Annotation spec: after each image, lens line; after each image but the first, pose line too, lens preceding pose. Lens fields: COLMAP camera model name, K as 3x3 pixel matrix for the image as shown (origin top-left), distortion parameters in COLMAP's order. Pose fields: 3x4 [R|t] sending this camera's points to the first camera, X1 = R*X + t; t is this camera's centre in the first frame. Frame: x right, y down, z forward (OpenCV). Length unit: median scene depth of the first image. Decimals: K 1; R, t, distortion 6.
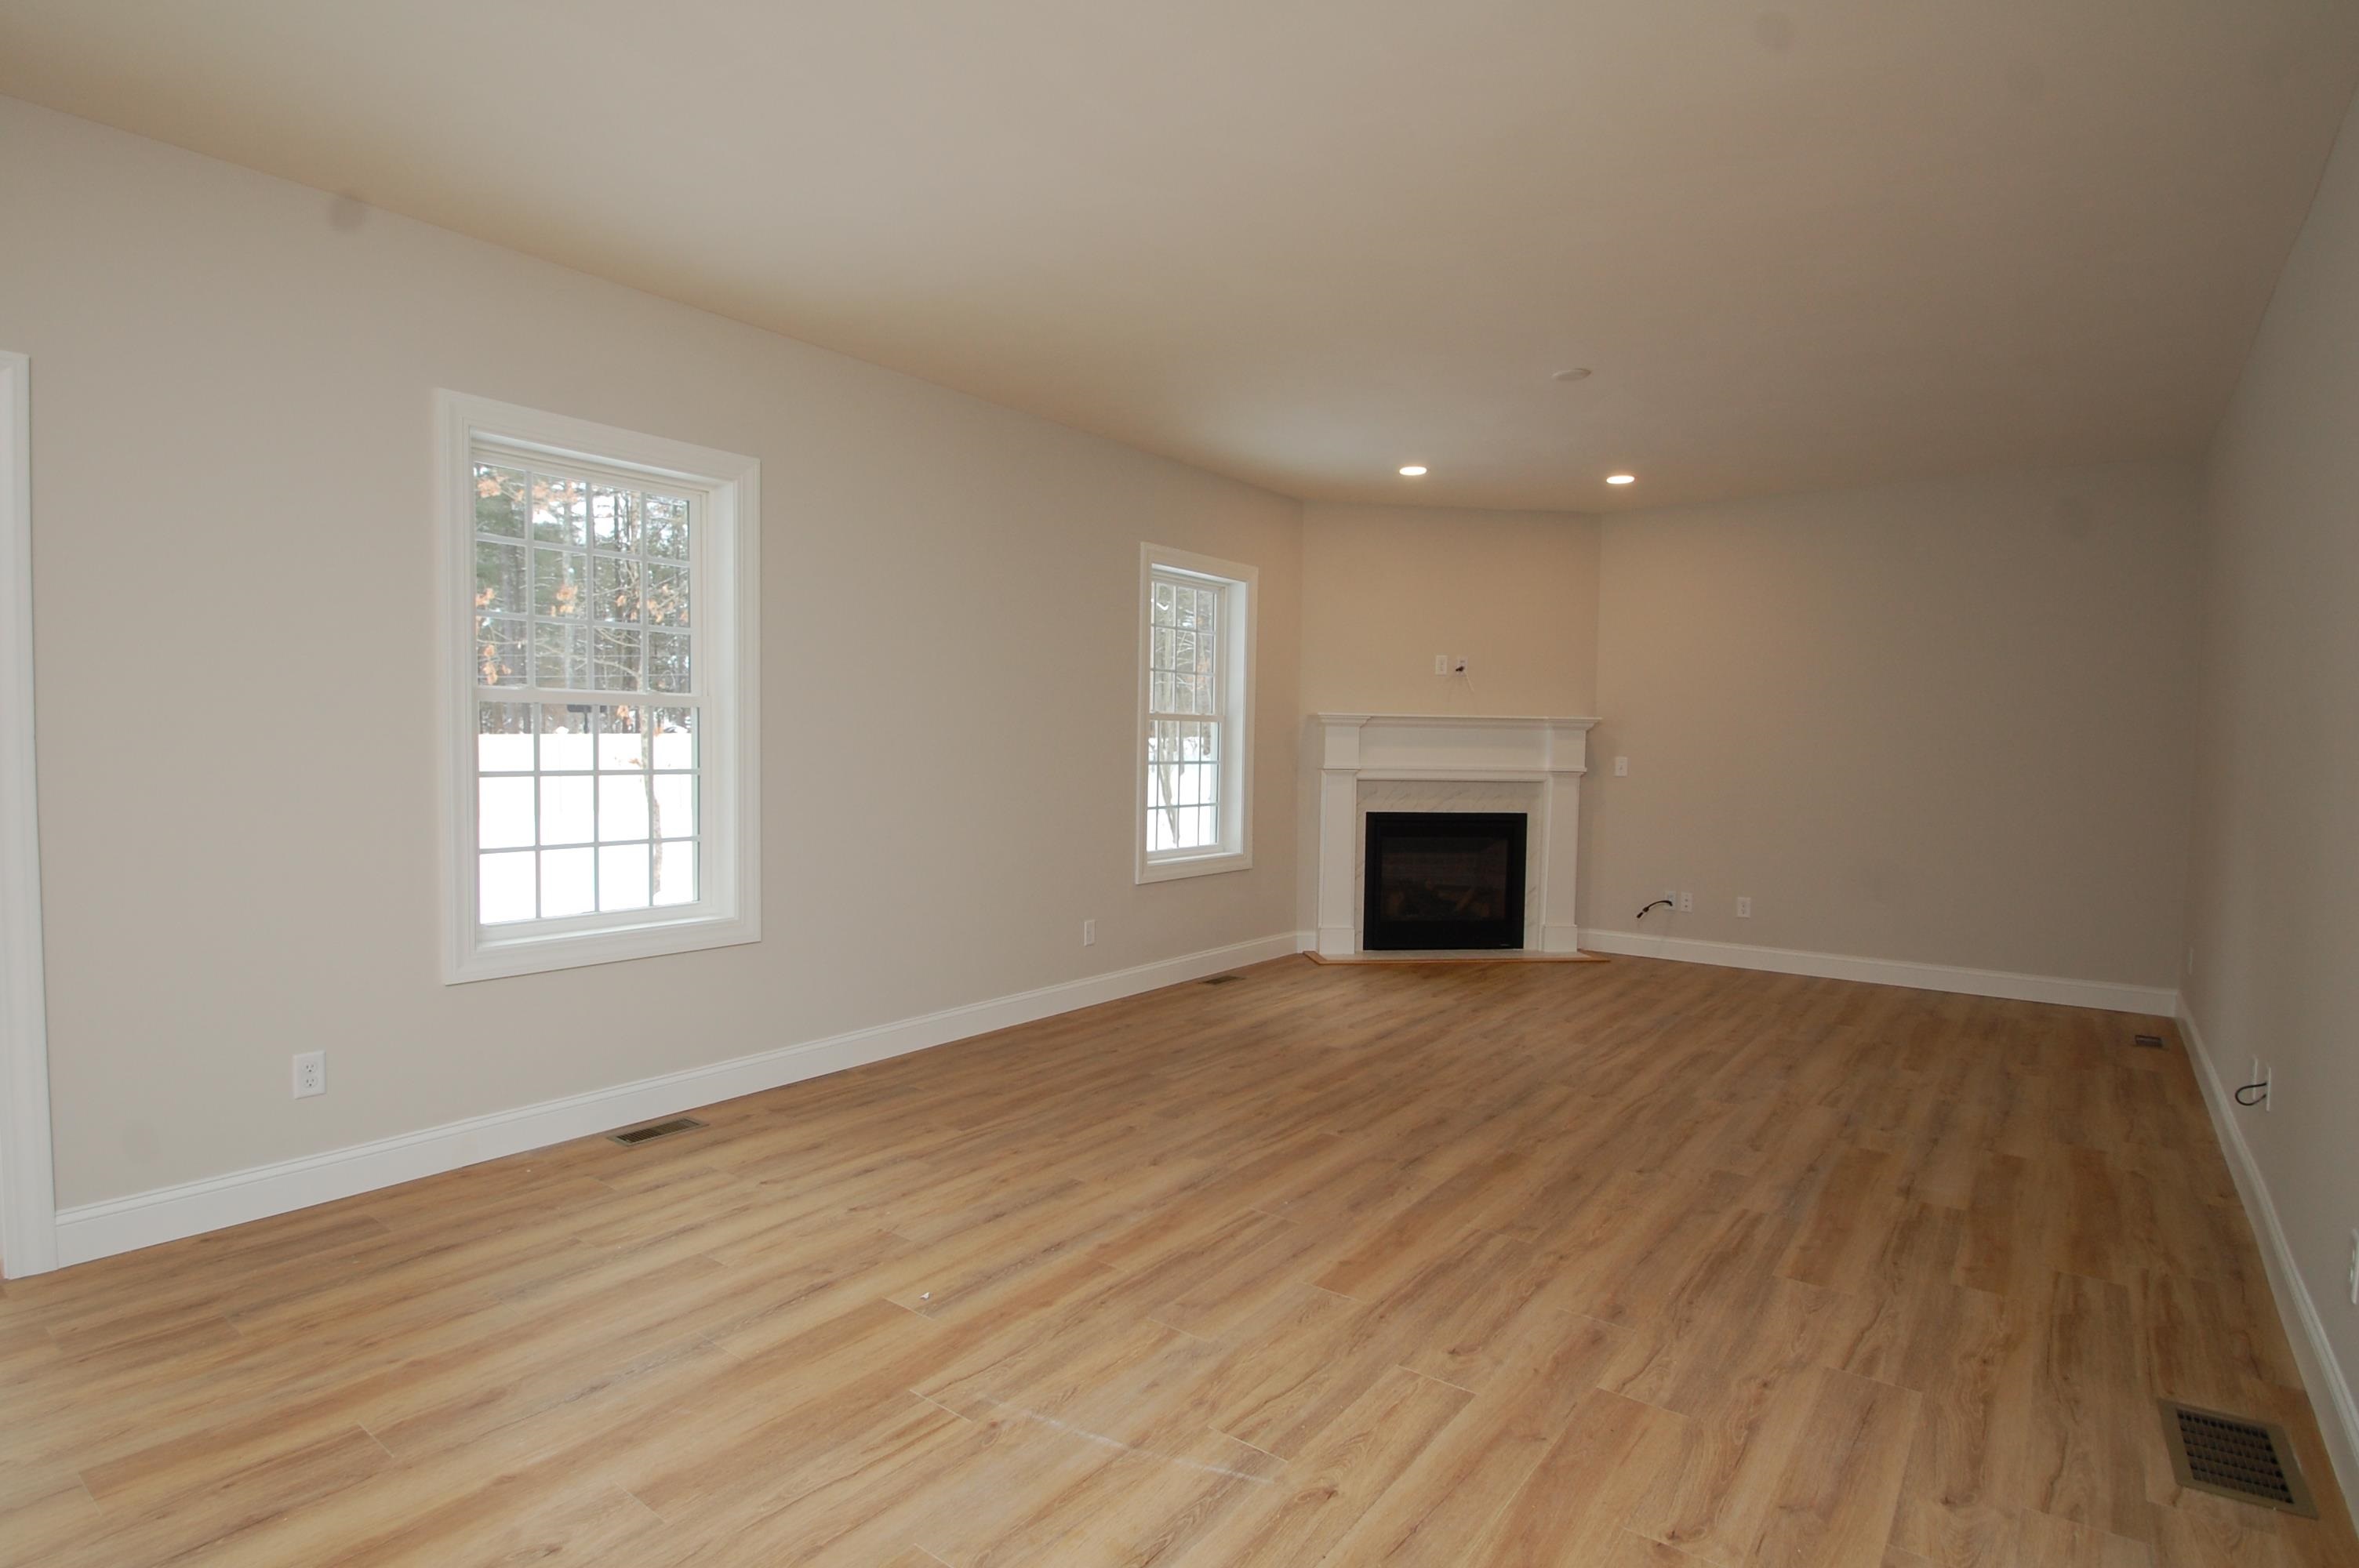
lens RADIAL K [[1339.6, 0, 1174.9], [0, 1339.6, 785.7], [0, 0, 1]] dist [0.002473, -0.000023]
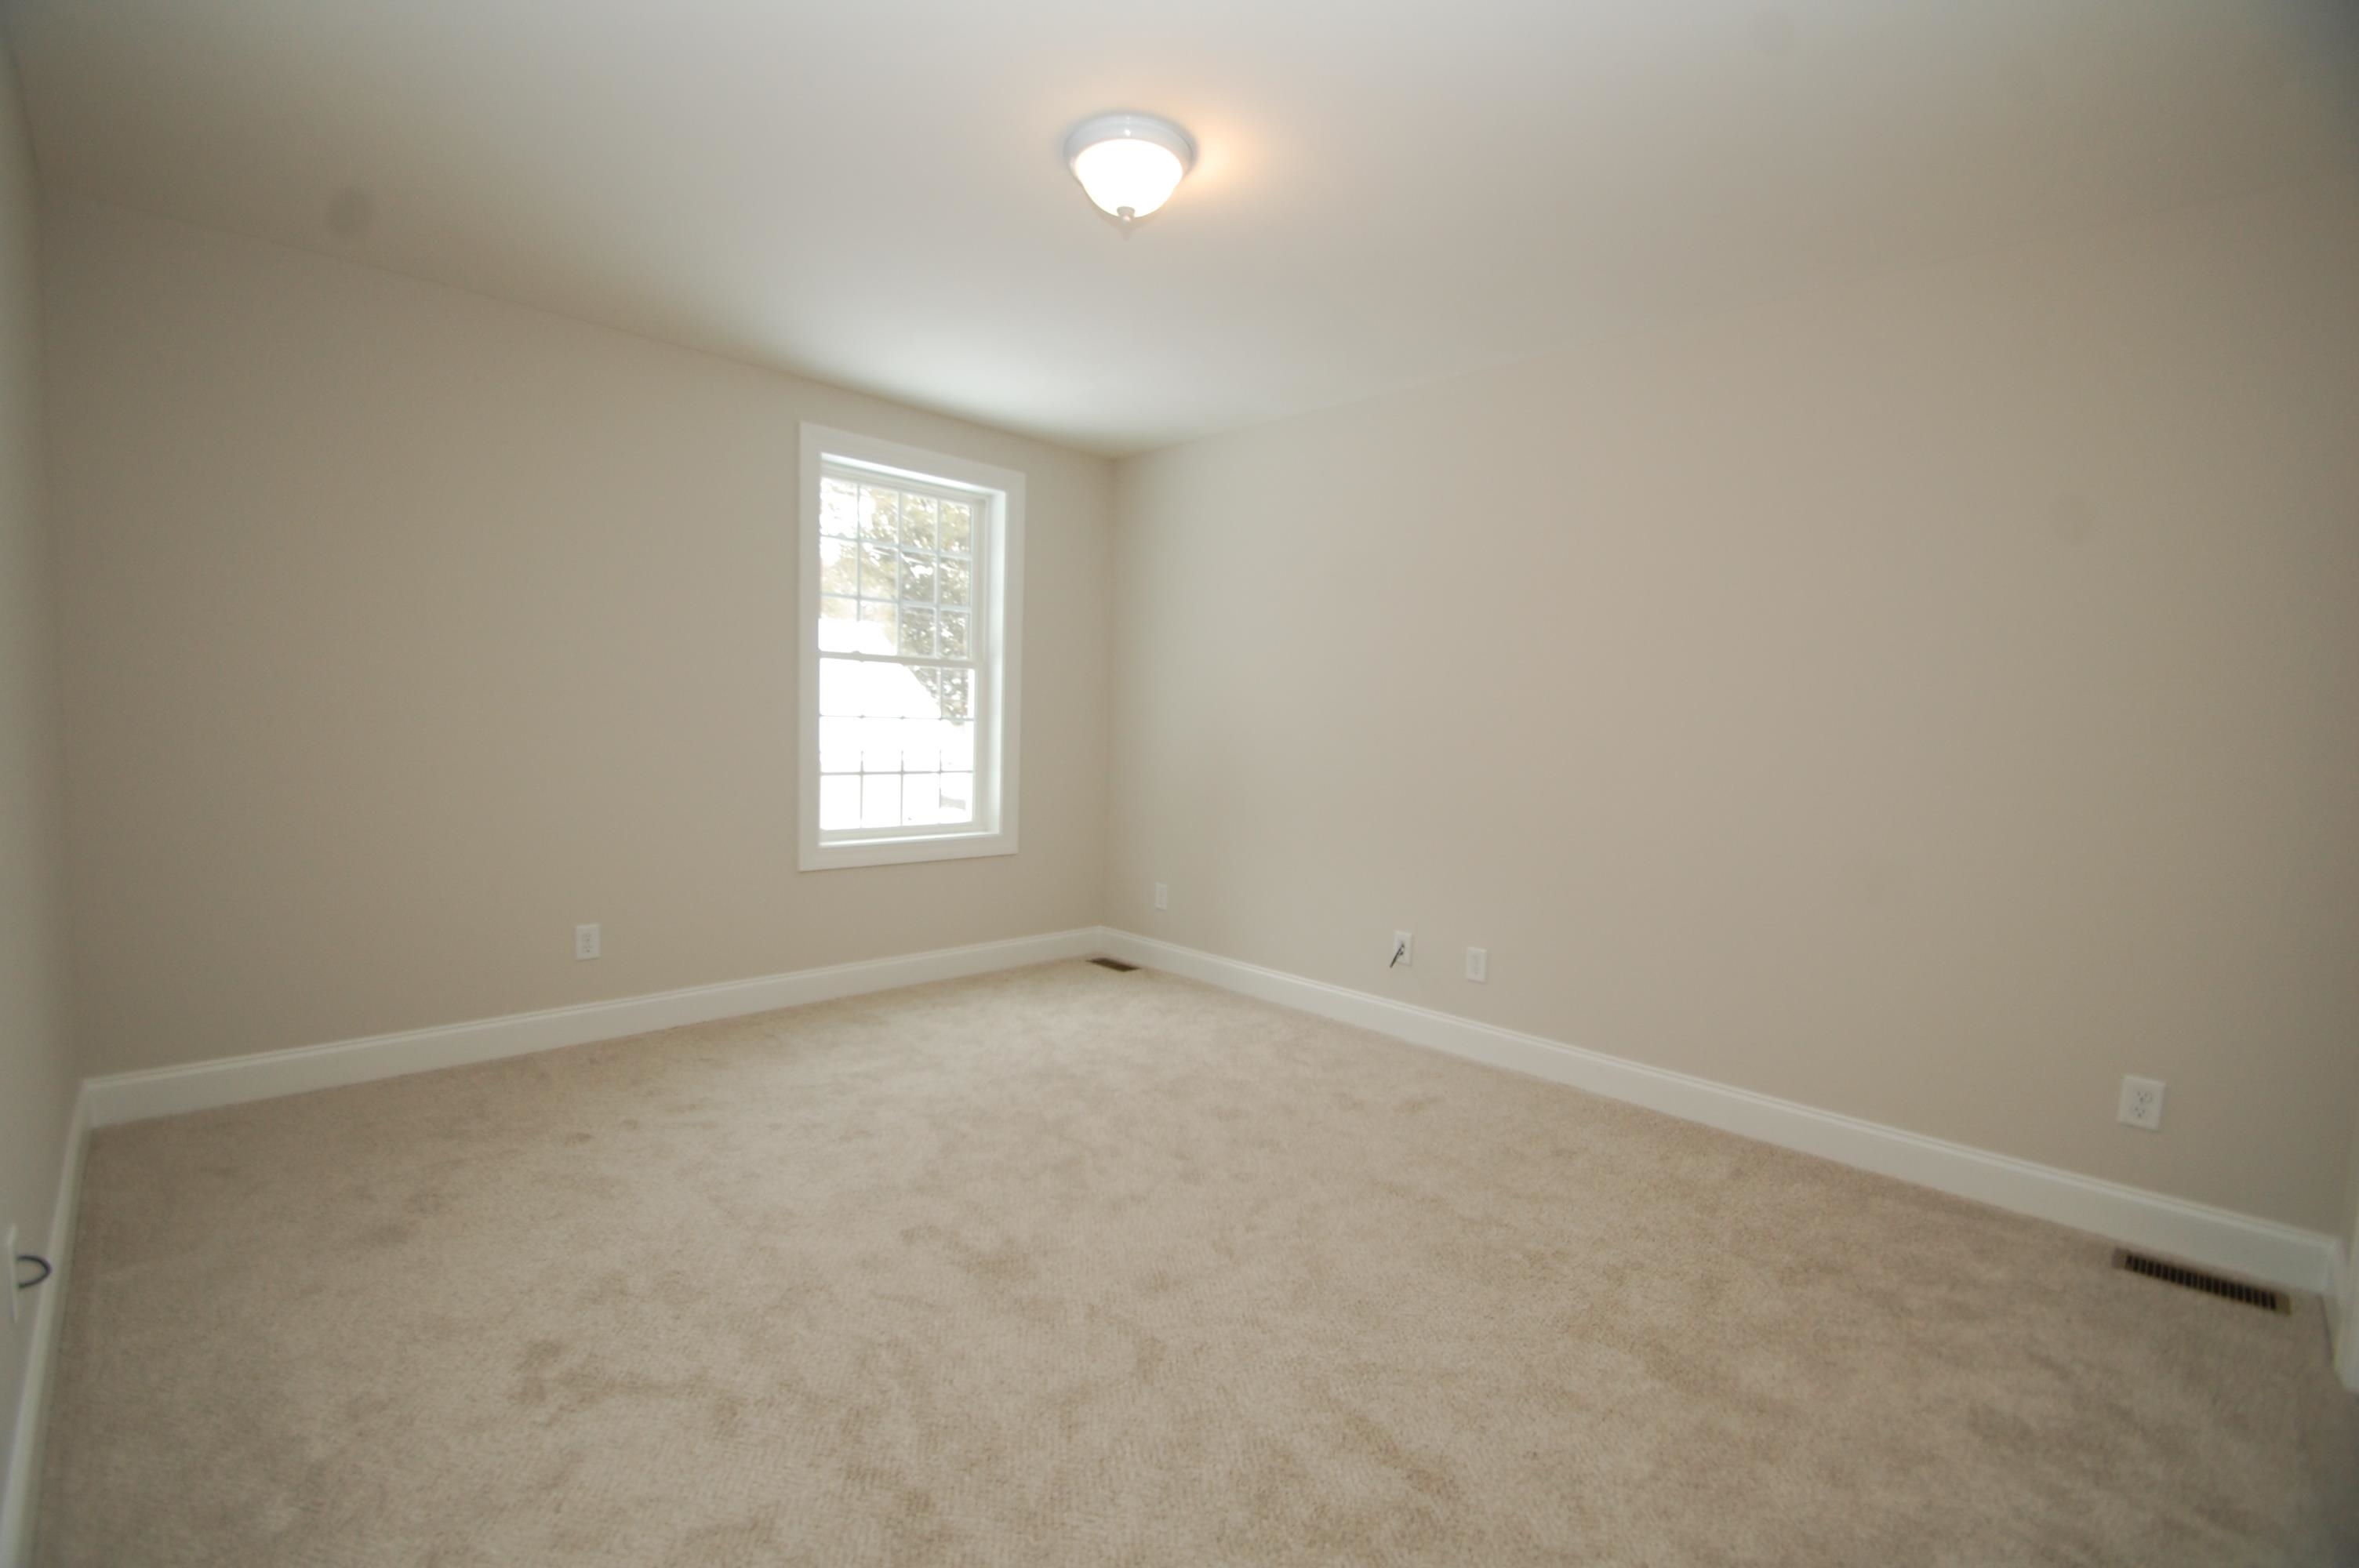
lens RADIAL K [[1043.2, 0, 1166.9], [0, 1043.2, 792.9], [0, 0, 1]] dist [-0.000047, -0.001440]
pose [[0.977259, 0.054536, -0.204918, 0.274108], [-0.044839, 0.997657, 0.051677, -0.011410], [0.207256, -0.041313, 0.977414, 0.405972]]
